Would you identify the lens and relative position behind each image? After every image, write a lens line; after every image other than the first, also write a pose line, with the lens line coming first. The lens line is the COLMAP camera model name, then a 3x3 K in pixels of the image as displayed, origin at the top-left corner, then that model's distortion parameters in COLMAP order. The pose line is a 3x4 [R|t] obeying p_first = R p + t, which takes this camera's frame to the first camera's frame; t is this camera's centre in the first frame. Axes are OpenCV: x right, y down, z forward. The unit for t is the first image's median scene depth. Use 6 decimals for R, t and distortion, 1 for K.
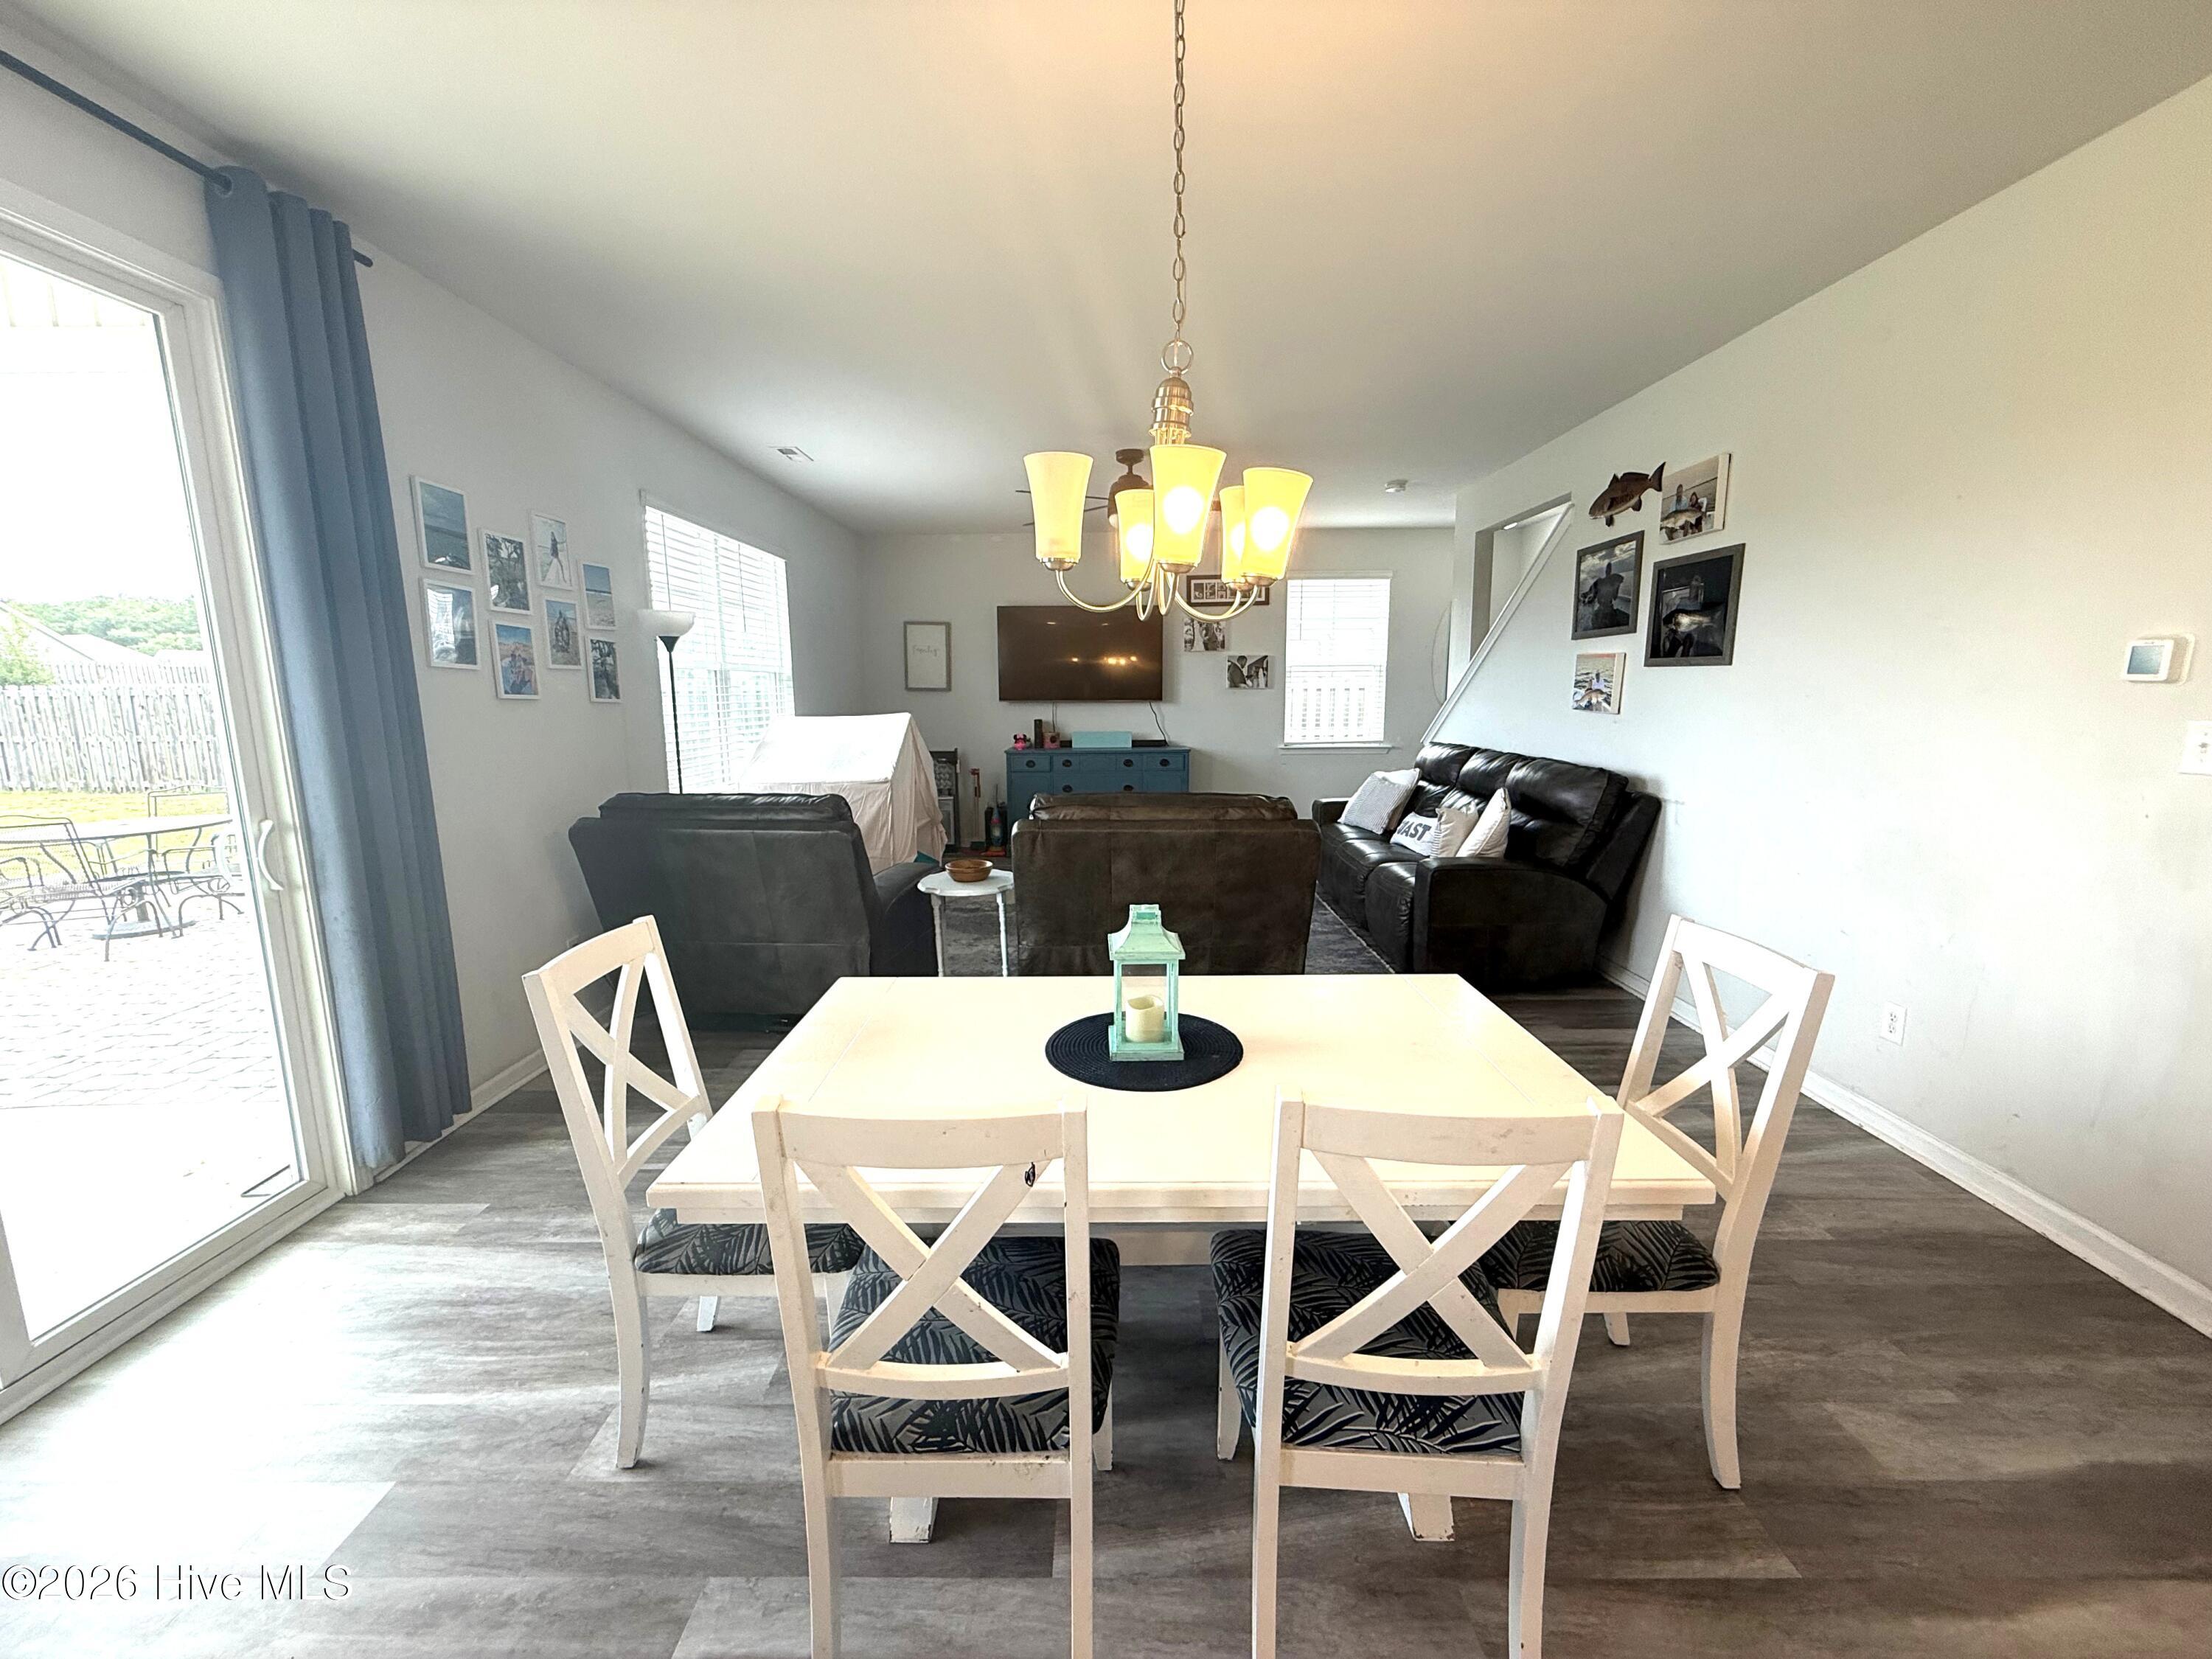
lens RADIAL K [[883.6, 0, 1103.5], [0, 883.6, 830.7], [0, 0, 1]] dist [0.000727, -0.000396]
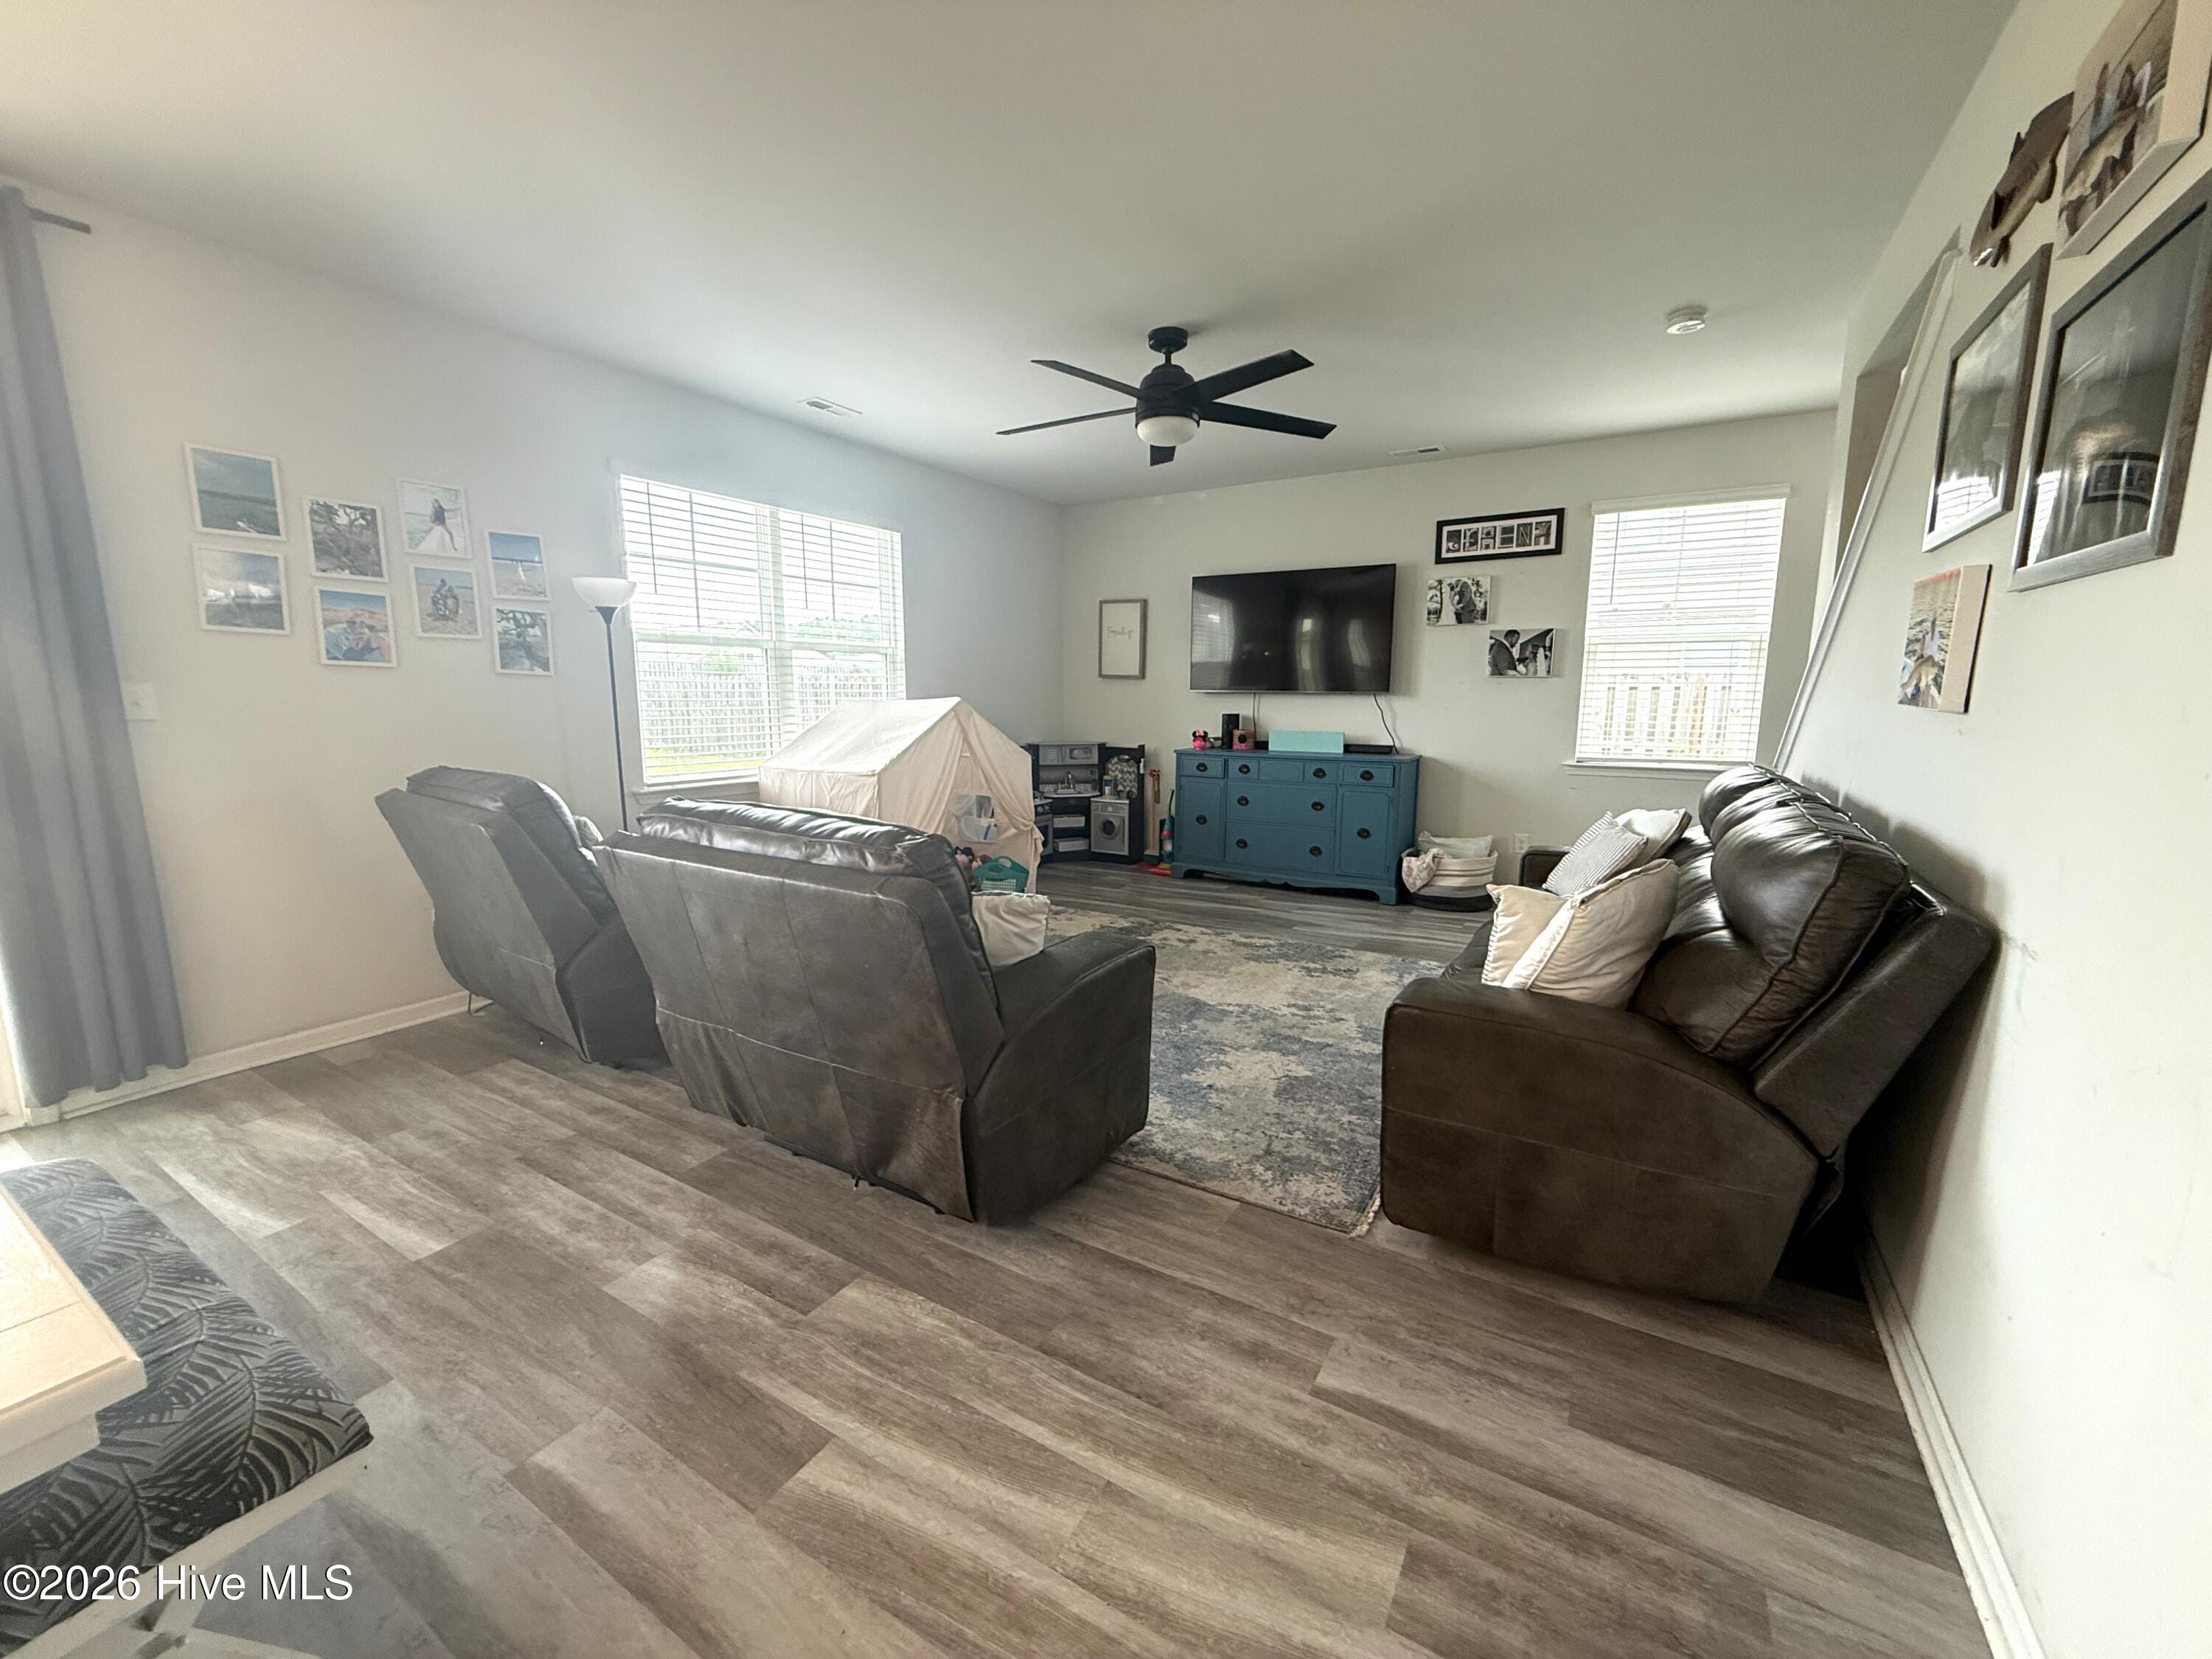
lens RADIAL K [[883.6, 0, 1100.1], [0, 883.6, 831.2], [0, 0, 1]] dist [0.000727, -0.000396]
pose [[0.858387, 0.091499, -0.504777, 0.461688], [-0.091378, 0.995501, 0.025061, -0.051264], [0.504799, 0.024614, 0.862886, 0.447606]]
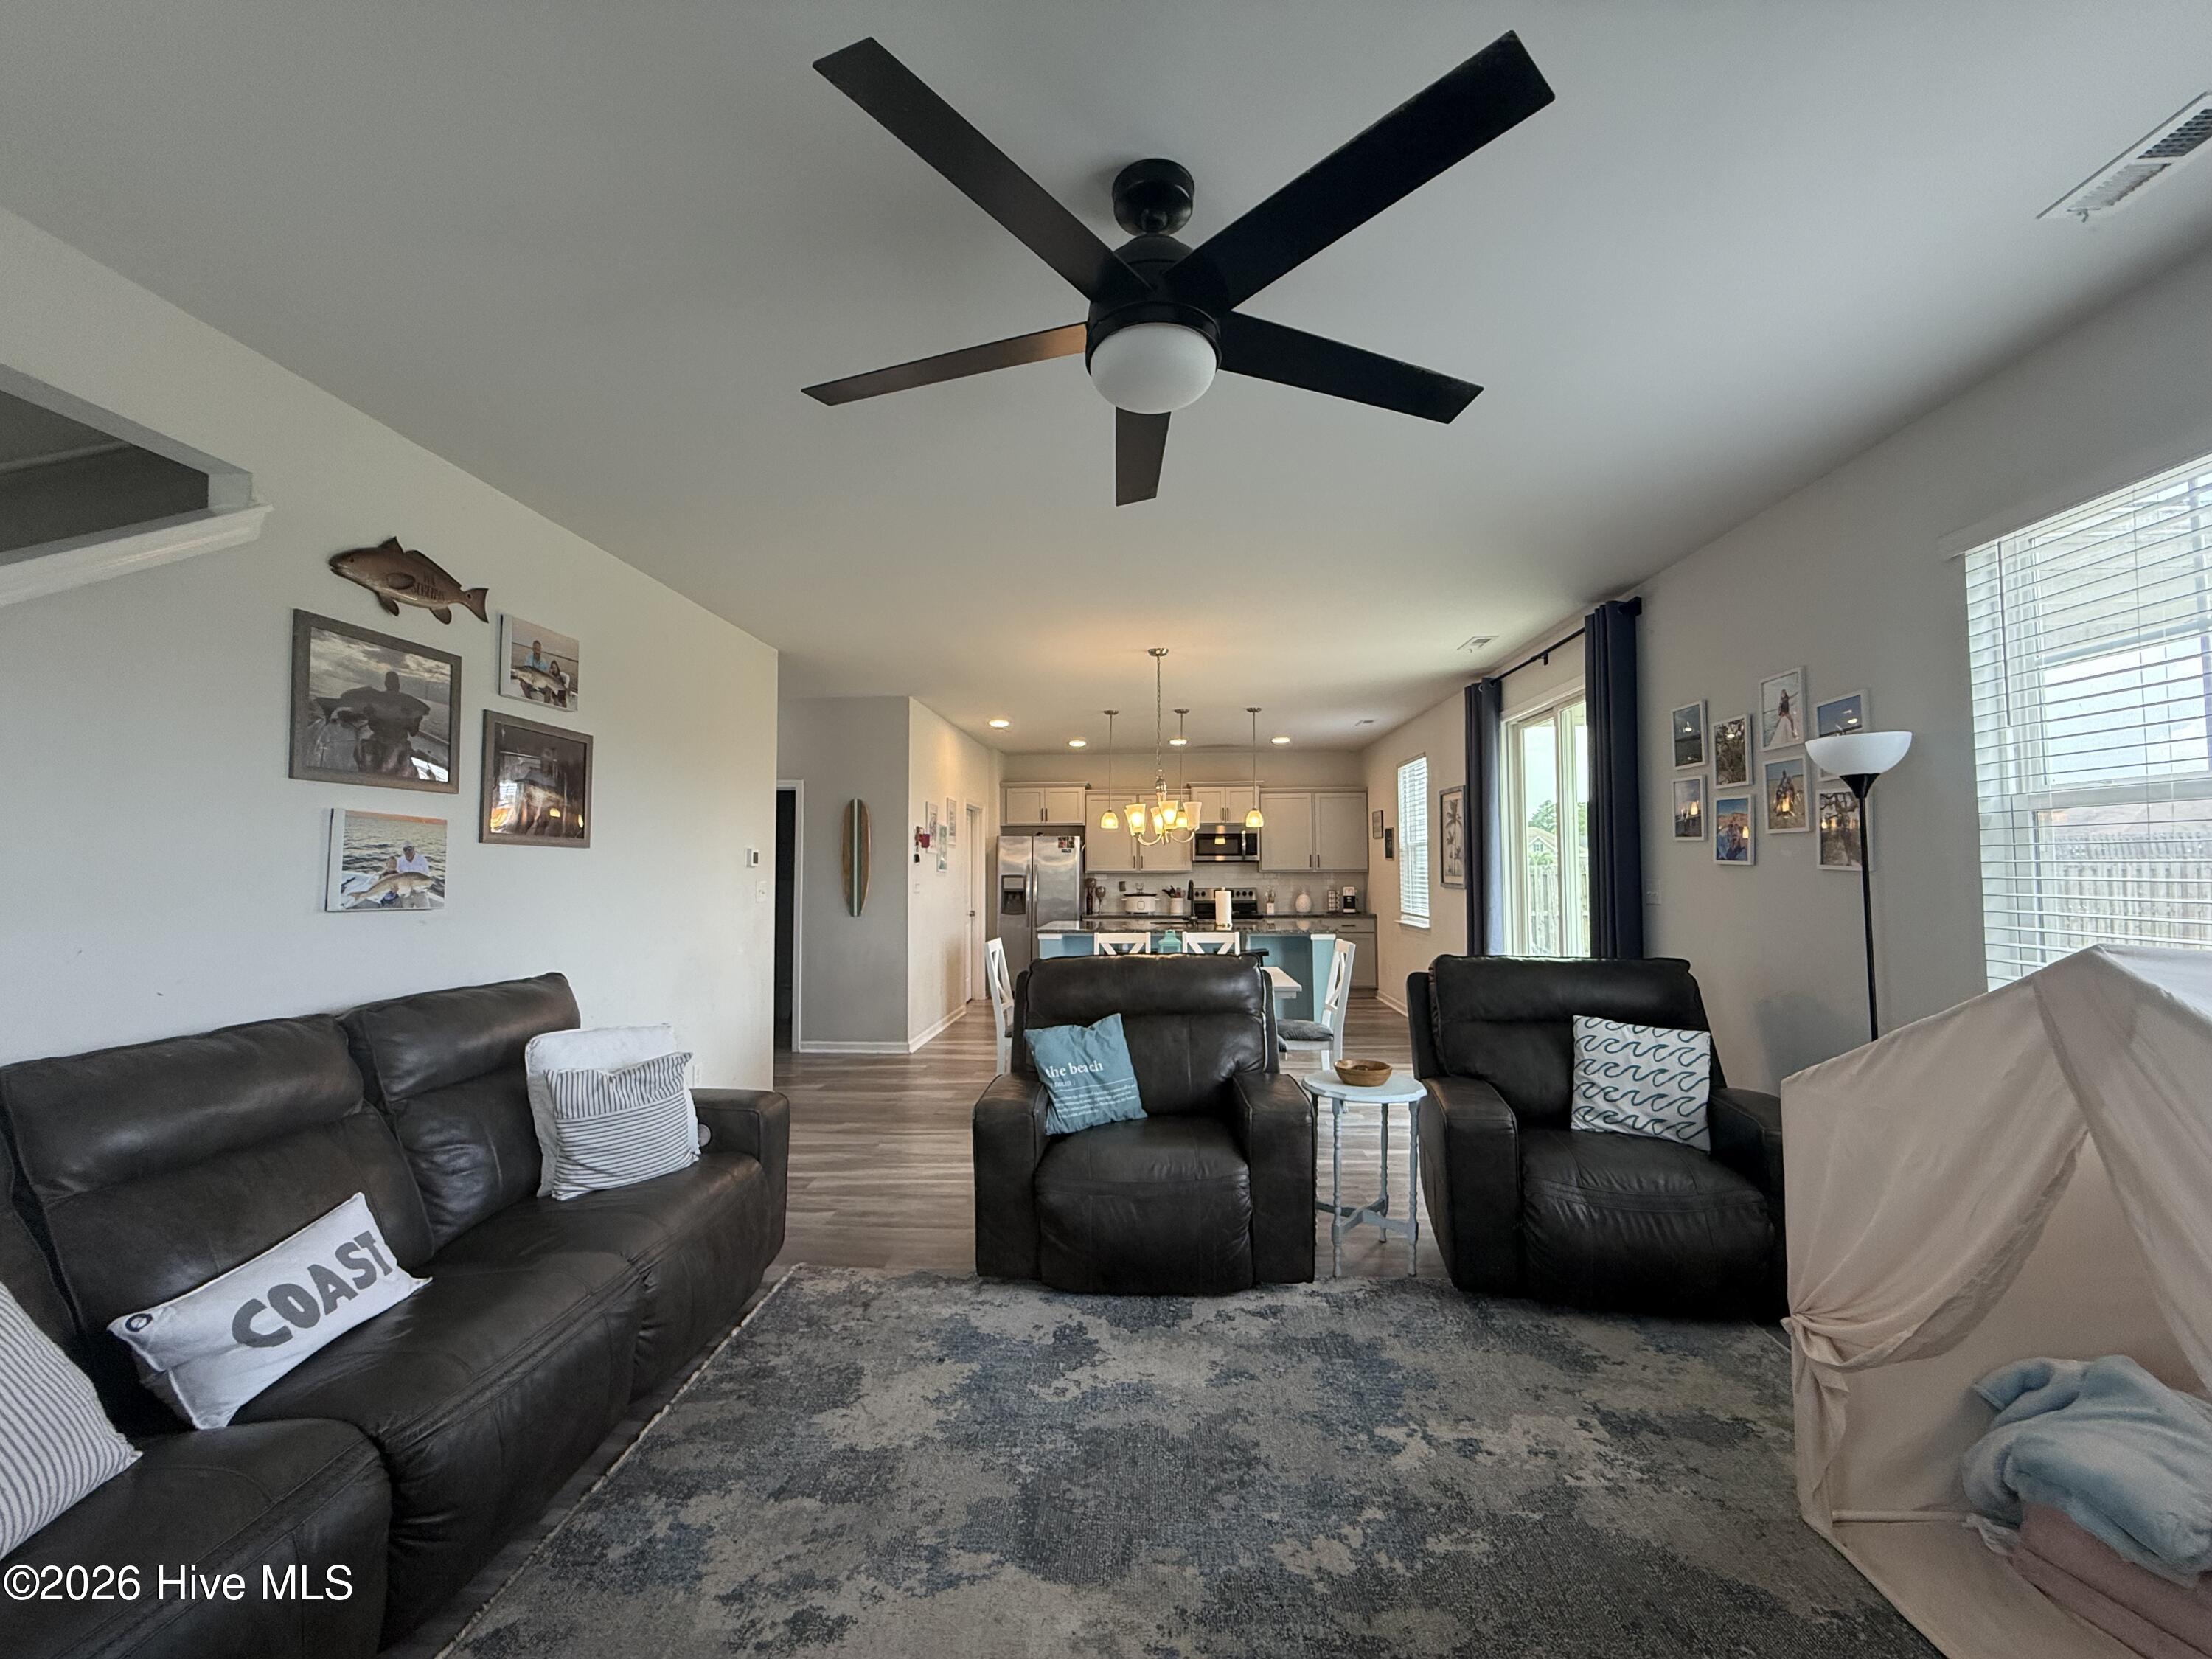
lens RADIAL K [[883.6, 0, 1101.0], [0, 883.6, 828.9], [0, 0, 1]] dist [0.000727, -0.000396]
pose [[-0.998236, 0.015860, 0.057222, 0.042242], [0.022355, 0.993148, 0.114705, -0.265364], [-0.055011, 0.115782, -0.991750, 1.678036]]
